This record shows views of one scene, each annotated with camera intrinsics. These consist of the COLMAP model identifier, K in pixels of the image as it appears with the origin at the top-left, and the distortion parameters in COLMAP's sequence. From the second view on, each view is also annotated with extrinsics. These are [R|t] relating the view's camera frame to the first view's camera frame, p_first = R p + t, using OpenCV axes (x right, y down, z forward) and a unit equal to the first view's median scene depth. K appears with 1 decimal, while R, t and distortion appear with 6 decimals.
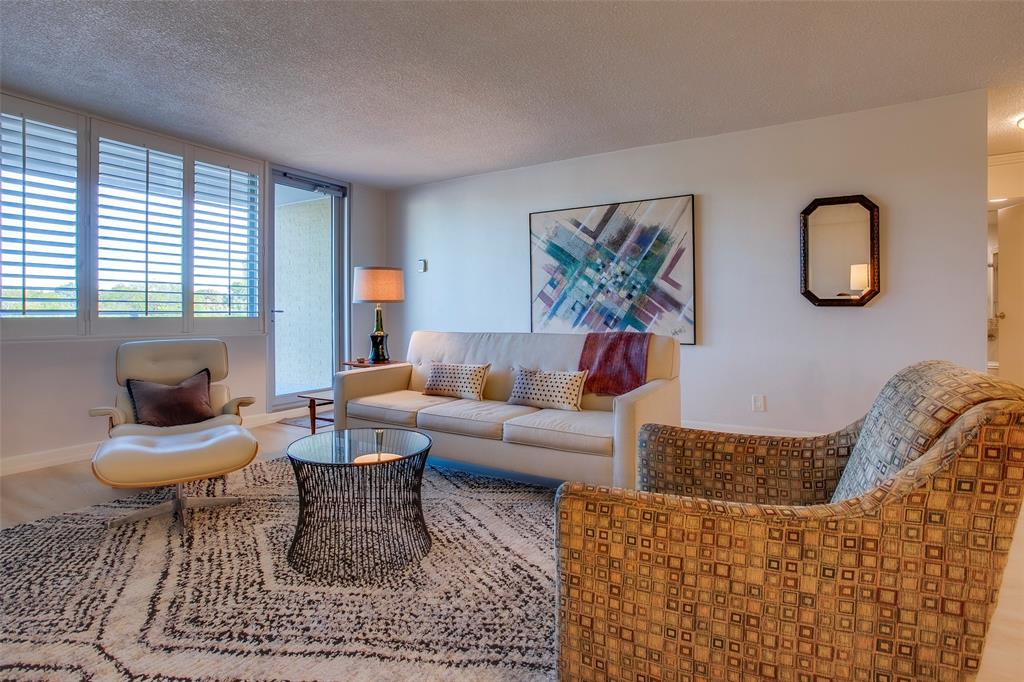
lens RADIAL K [[506.4, 0, 510.8], [0, 506.4, 328.8], [0, 0, 1]] dist [-0.048190, 0.026184]
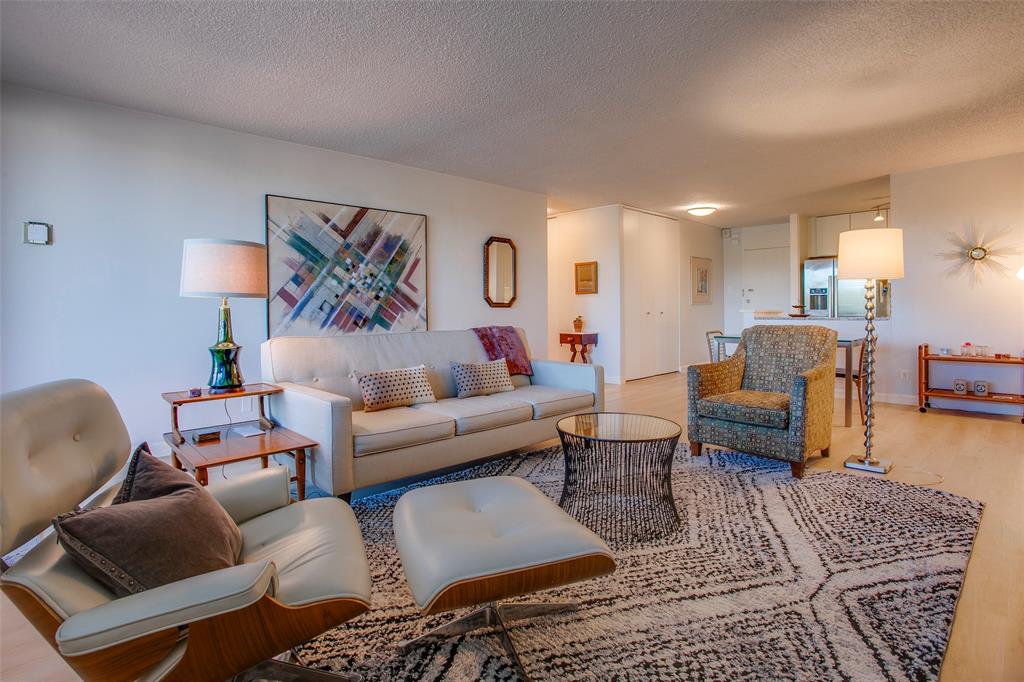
lens RADIAL K [[511.3, 0, 489.7], [0, 511.3, 316.3], [0, 0, 1]] dist [-0.064083, 0.027536]
pose [[0.286215, -0.010722, 0.958105, -0.773459], [0.043511, 0.999051, -0.001818, -0.012240], [-0.957177, 0.042208, 0.286410, 0.493539]]
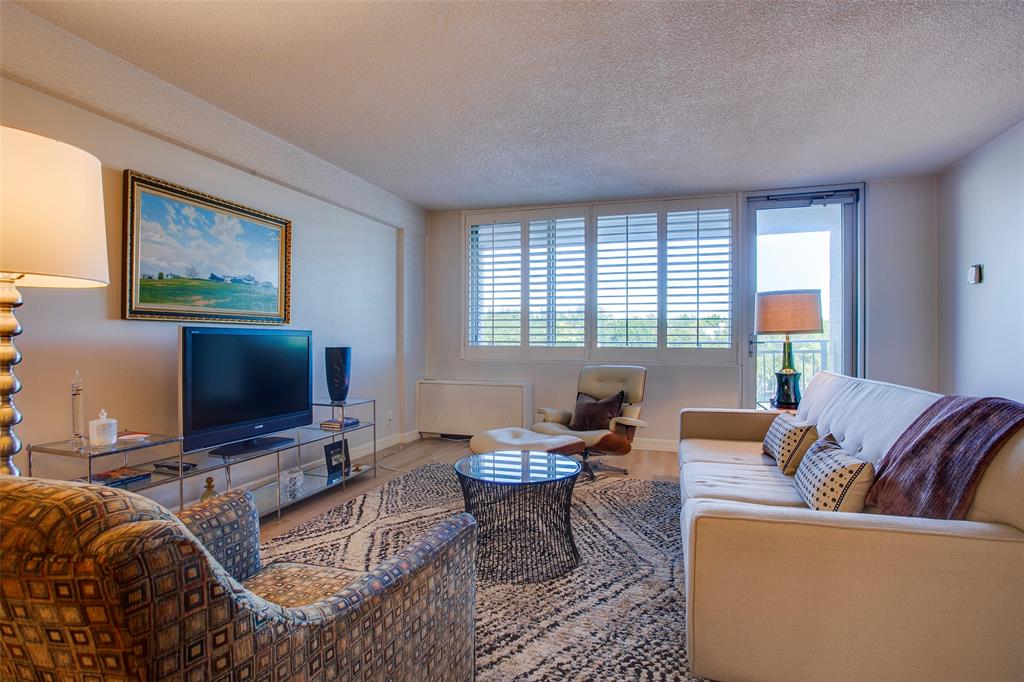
lens RADIAL K [[504.6, 0, 512.0], [0, 504.6, 341.0], [0, 0, 1]] dist [-0.042047, 0.026788]
pose [[0.241867, -0.001545, -0.970308, 0.409739], [-0.036491, 0.999277, -0.010688, -0.012915], [0.969623, 0.037992, 0.241635, 0.372054]]
